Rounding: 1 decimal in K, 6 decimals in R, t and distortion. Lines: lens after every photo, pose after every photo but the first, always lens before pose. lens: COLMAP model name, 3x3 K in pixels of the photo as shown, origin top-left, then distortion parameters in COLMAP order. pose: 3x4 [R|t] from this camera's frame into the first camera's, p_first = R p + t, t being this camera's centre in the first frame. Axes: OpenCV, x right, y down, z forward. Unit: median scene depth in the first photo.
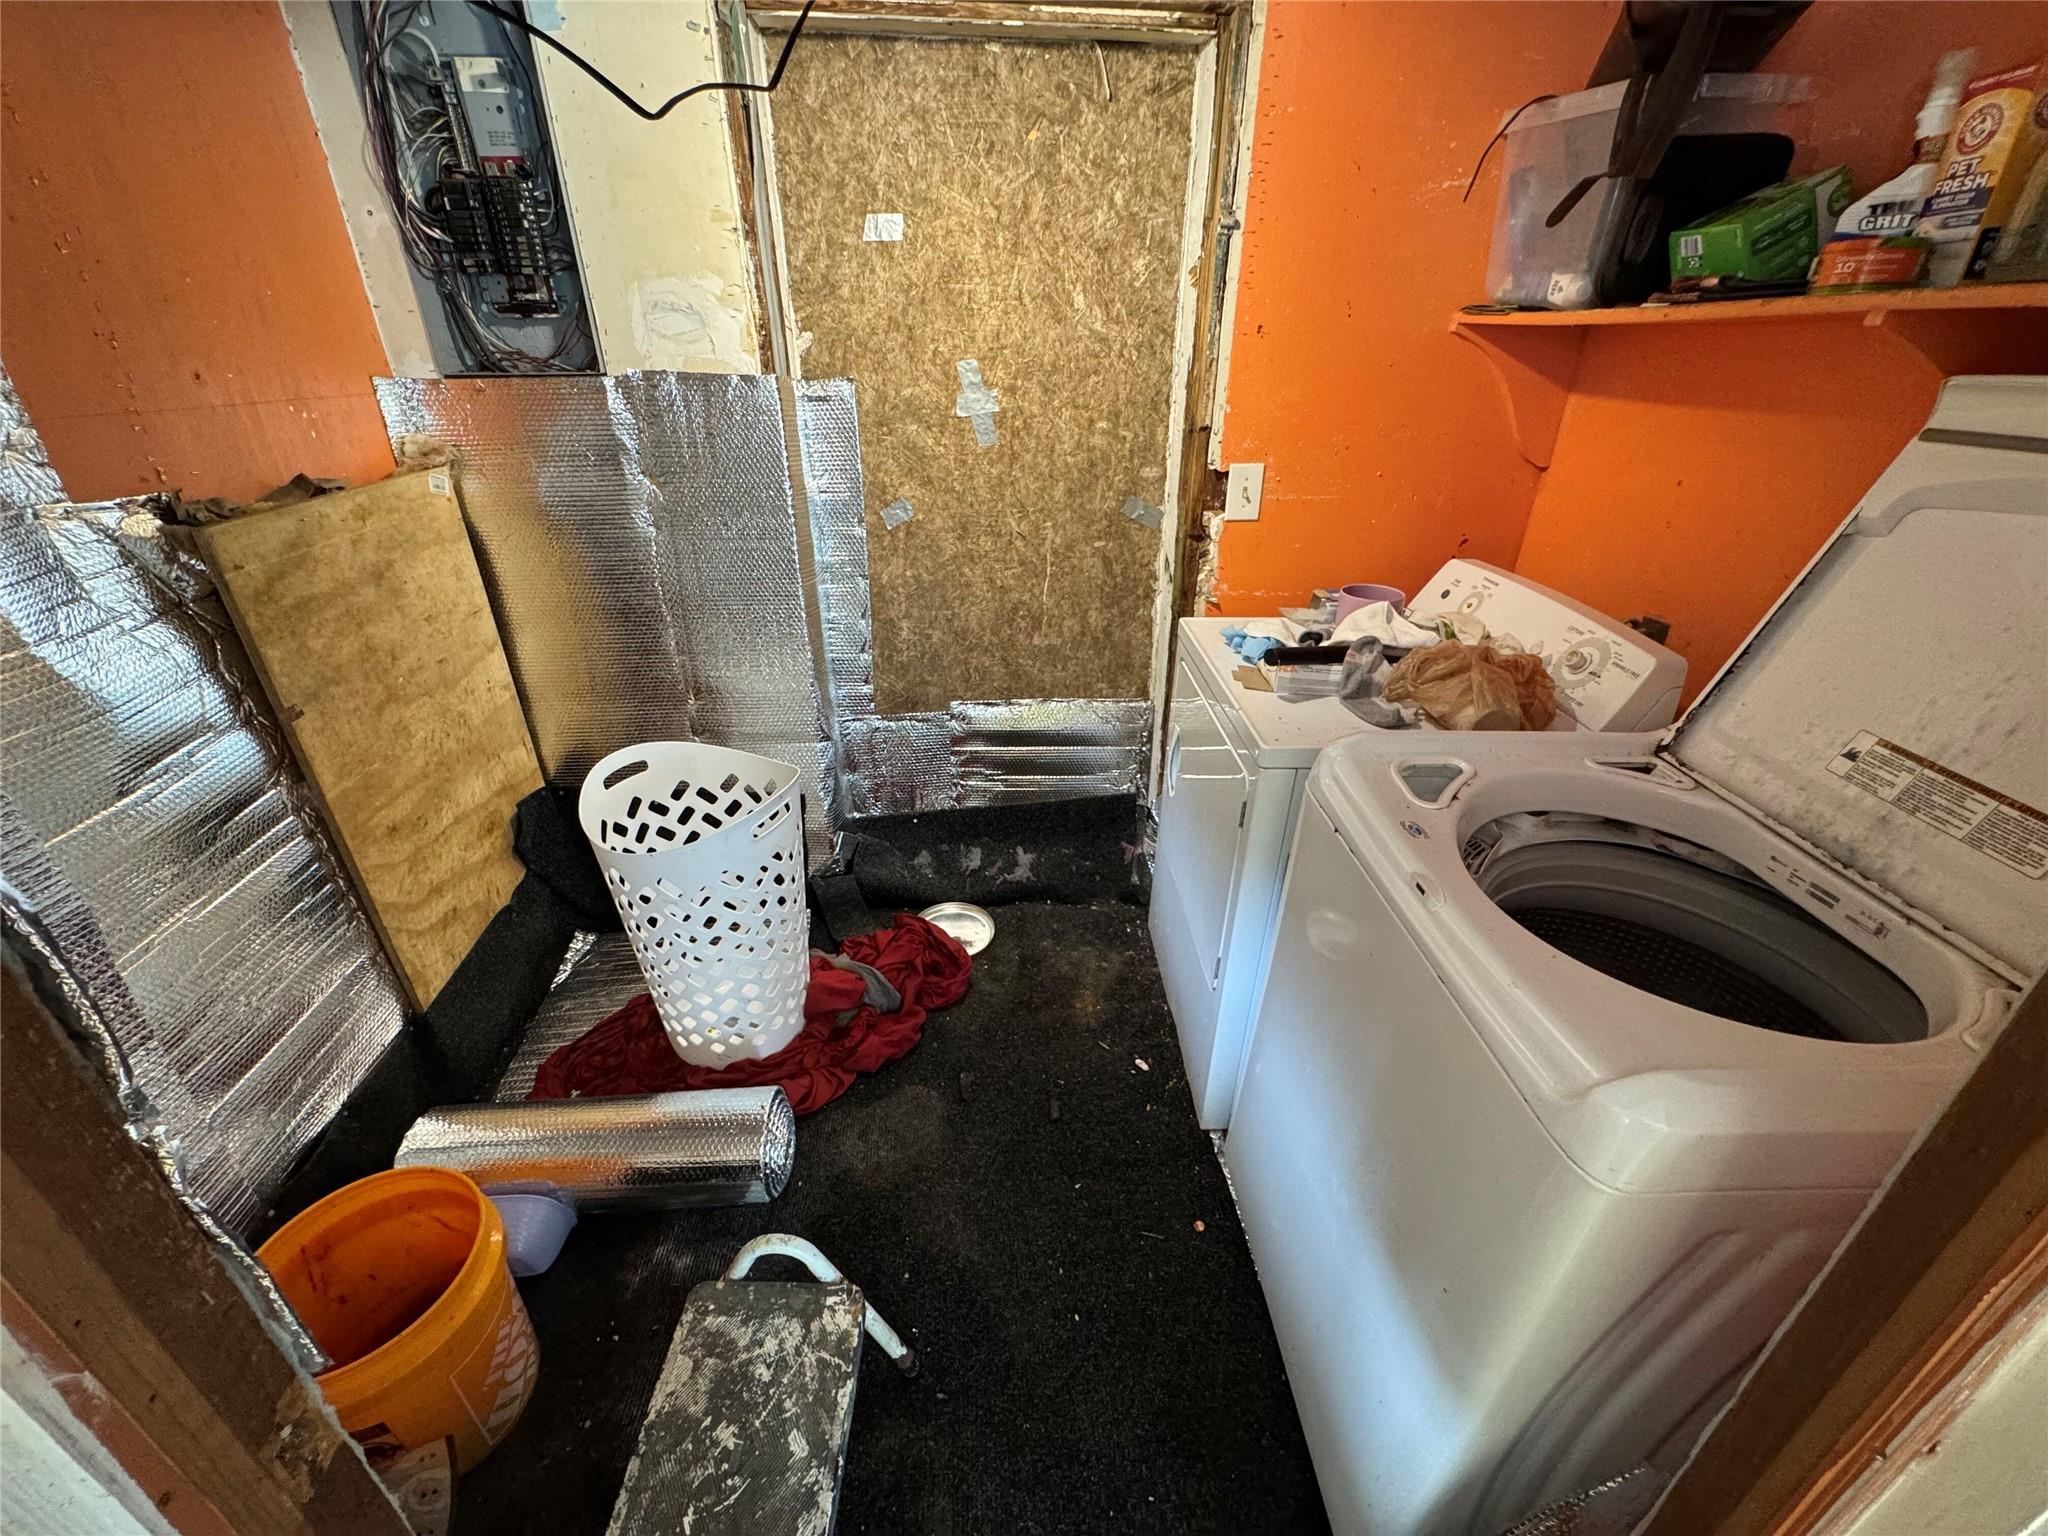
lens RADIAL K [[826.5, 0, 1019.4], [0, 826.5, 769.6], [0, 0, 1]] dist [0.001612, -0.000128]
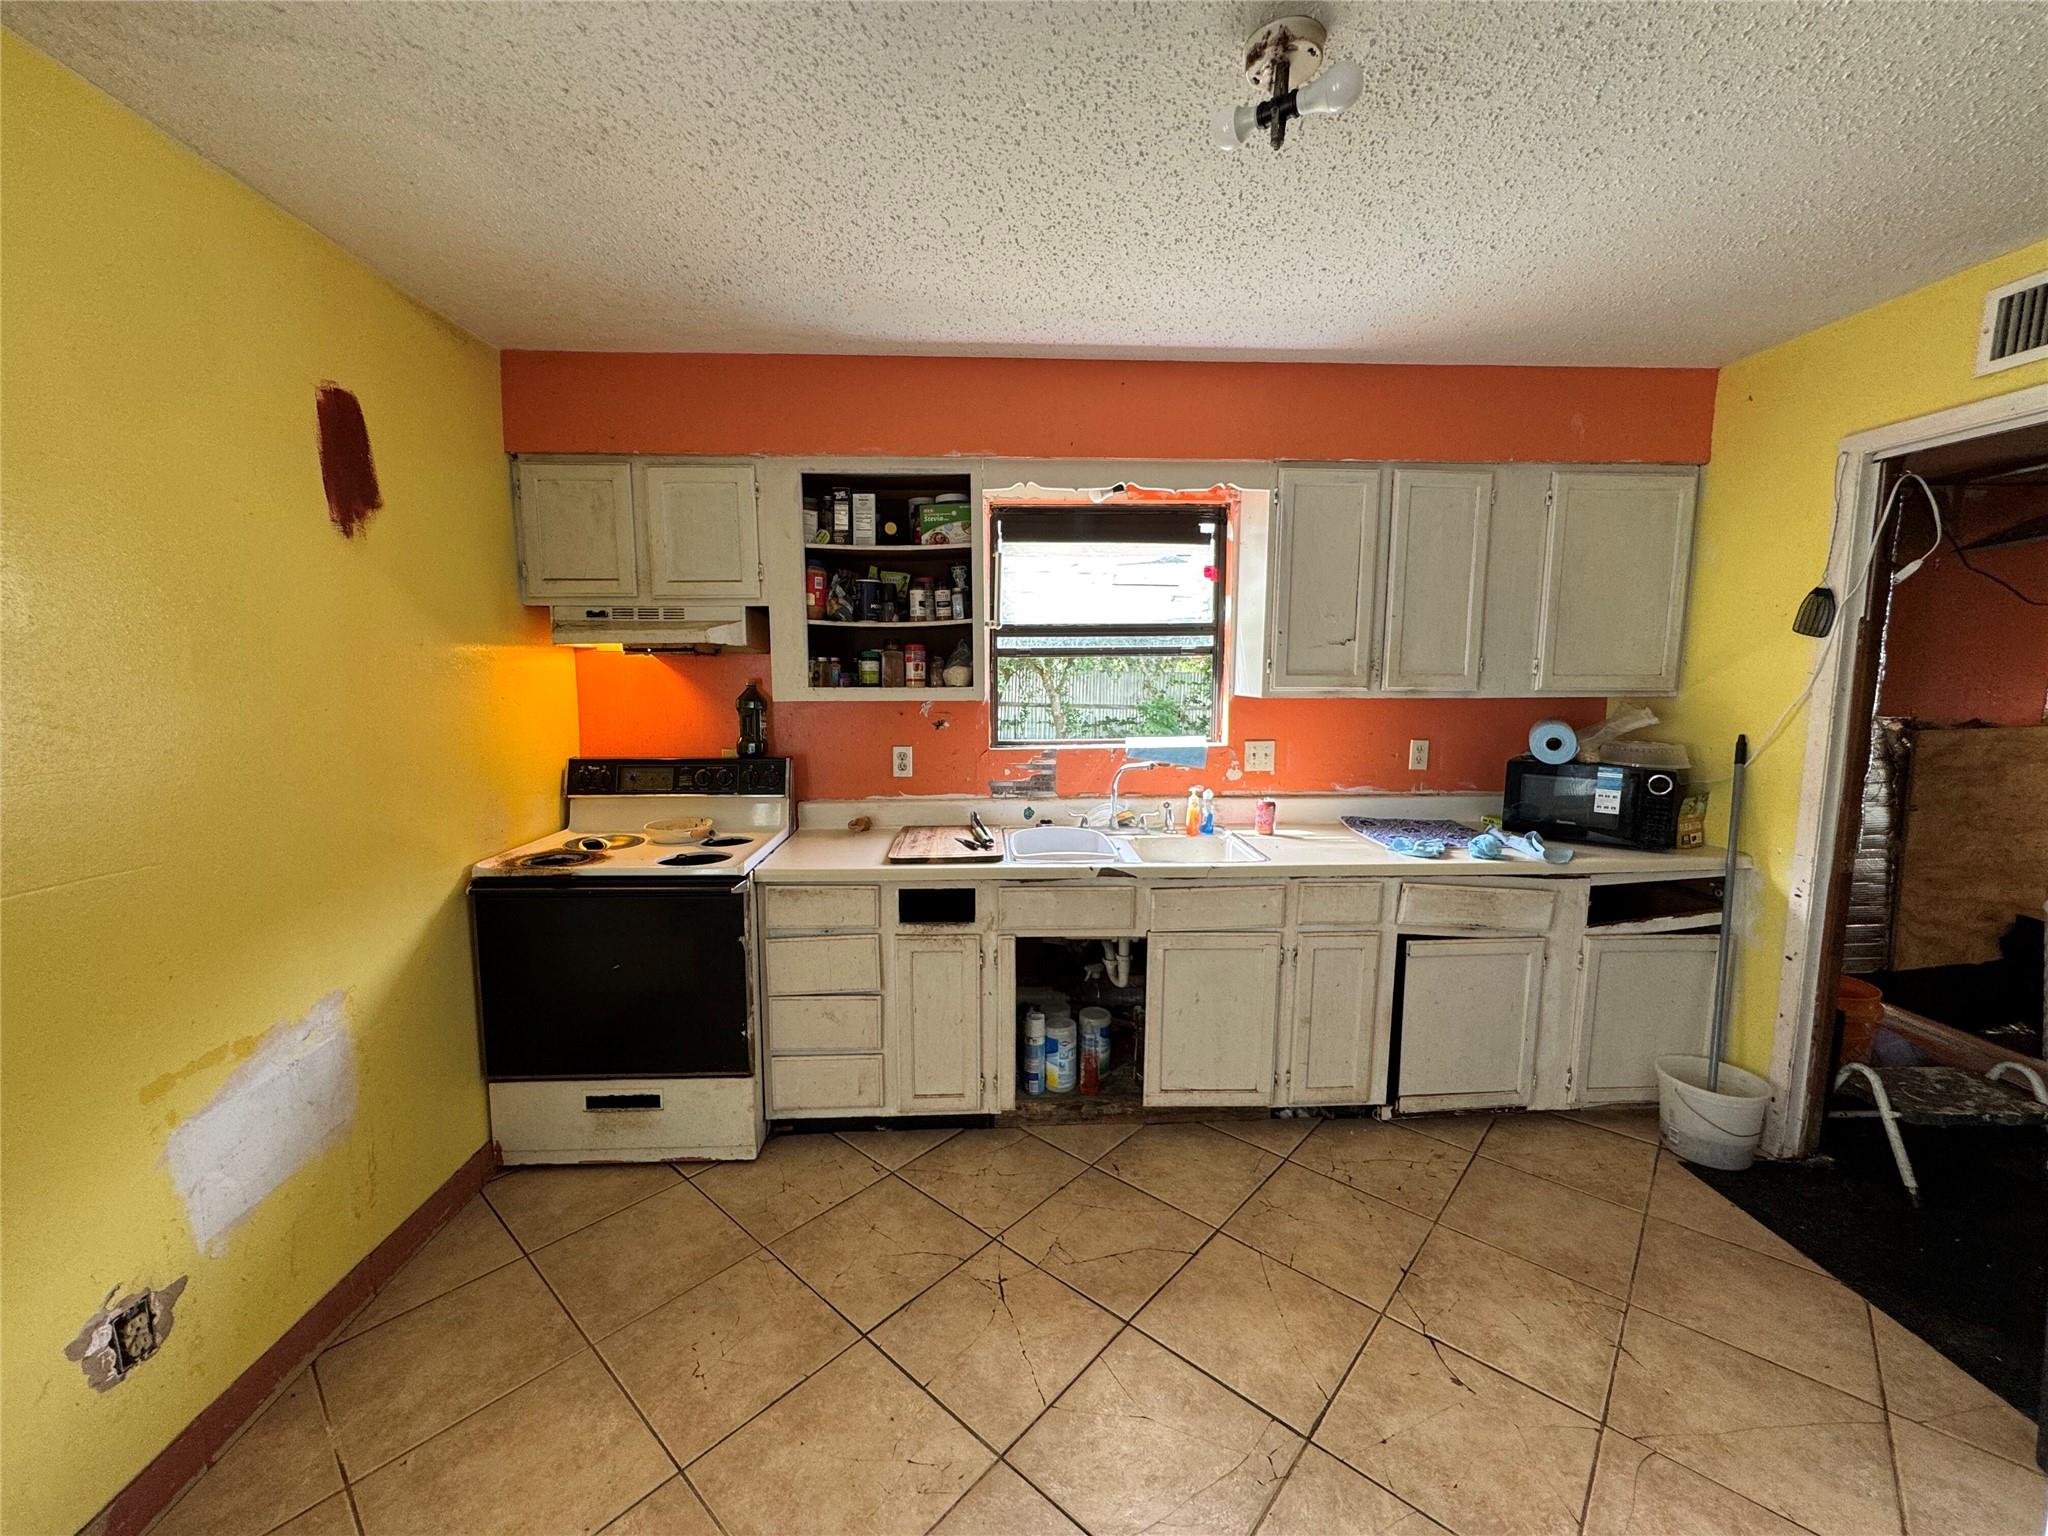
lens RADIAL K [[826.5, 0, 1019.8], [0, 826.5, 764.9], [0, 0, 1]] dist [0.001612, -0.000128]
pose [[-0.010015, 0.117929, -0.992972, 1.406628], [-0.453289, 0.884596, 0.109630, 0.687902], [0.891308, 0.451201, 0.044596, -1.360171]]
